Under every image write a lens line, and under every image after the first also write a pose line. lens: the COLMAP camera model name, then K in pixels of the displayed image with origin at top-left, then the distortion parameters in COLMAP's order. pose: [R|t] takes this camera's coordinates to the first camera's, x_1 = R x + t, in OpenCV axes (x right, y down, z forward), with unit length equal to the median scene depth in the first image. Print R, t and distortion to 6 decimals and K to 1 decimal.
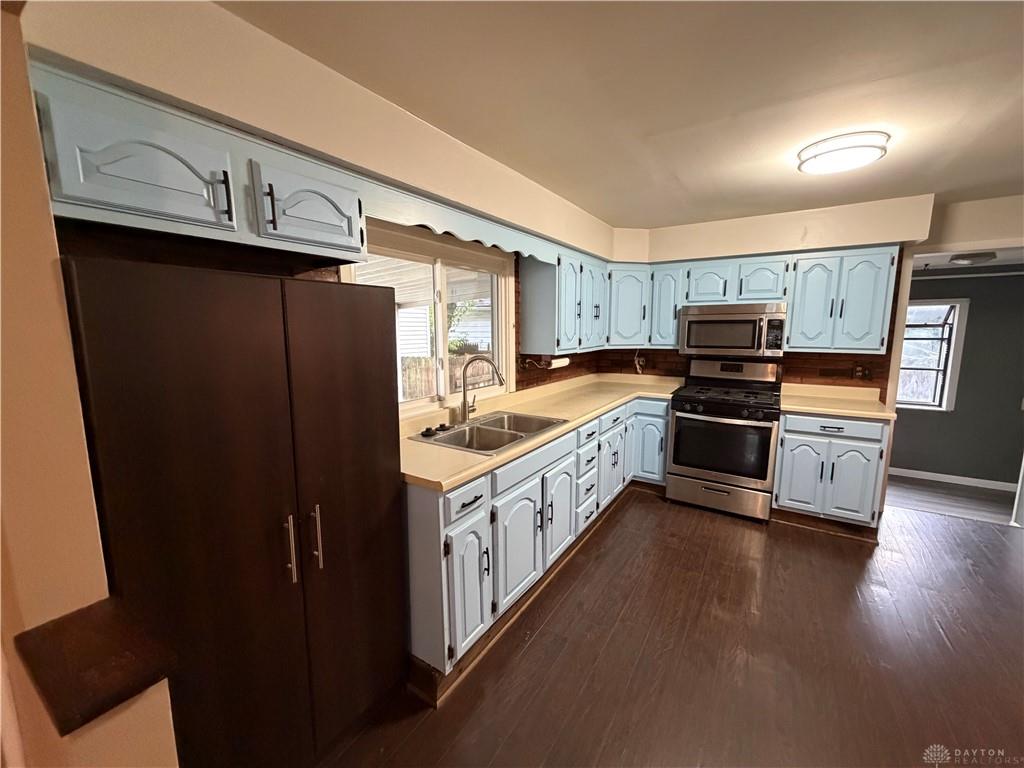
lens RADIAL K [[409.1, 0, 506.7], [0, 409.1, 386.2], [0, 0, 1]] dist [-0.000266, -0.000286]
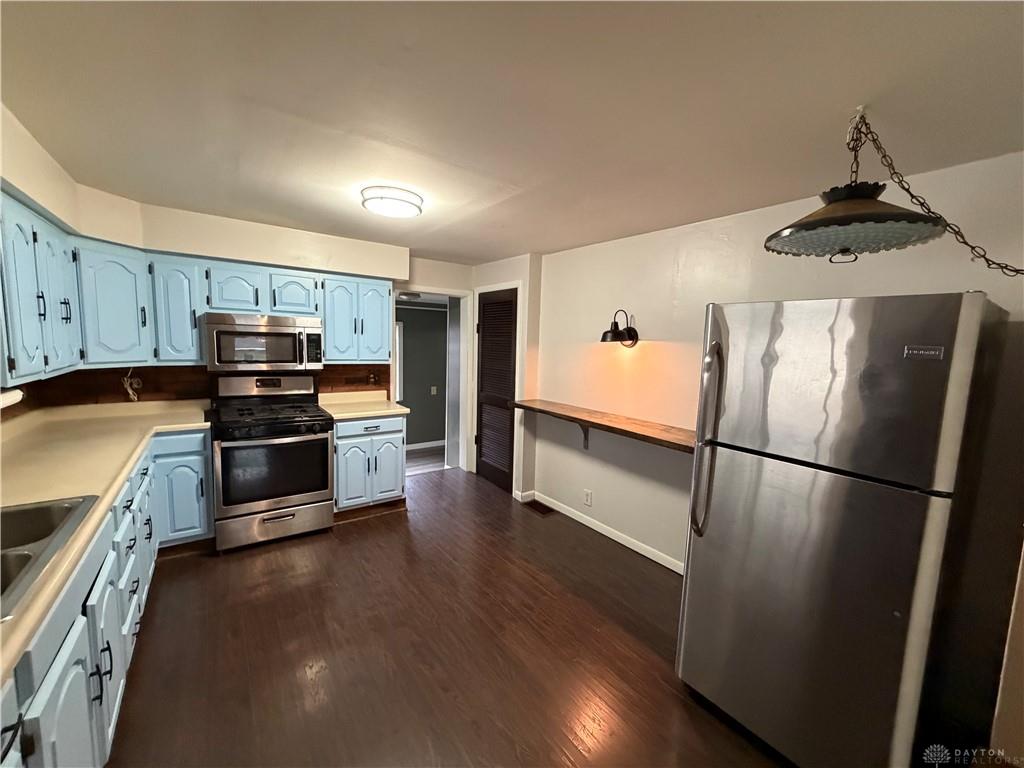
lens RADIAL K [[409.1, 0, 506.7], [0, 409.1, 386.2], [0, 0, 1]] dist [-0.000266, -0.000286]
pose [[0.361459, -0.086122, 0.928402, -0.133759], [0.105750, 0.993087, 0.050951, -0.031523], [-0.926372, 0.079762, 0.368067, 0.173038]]
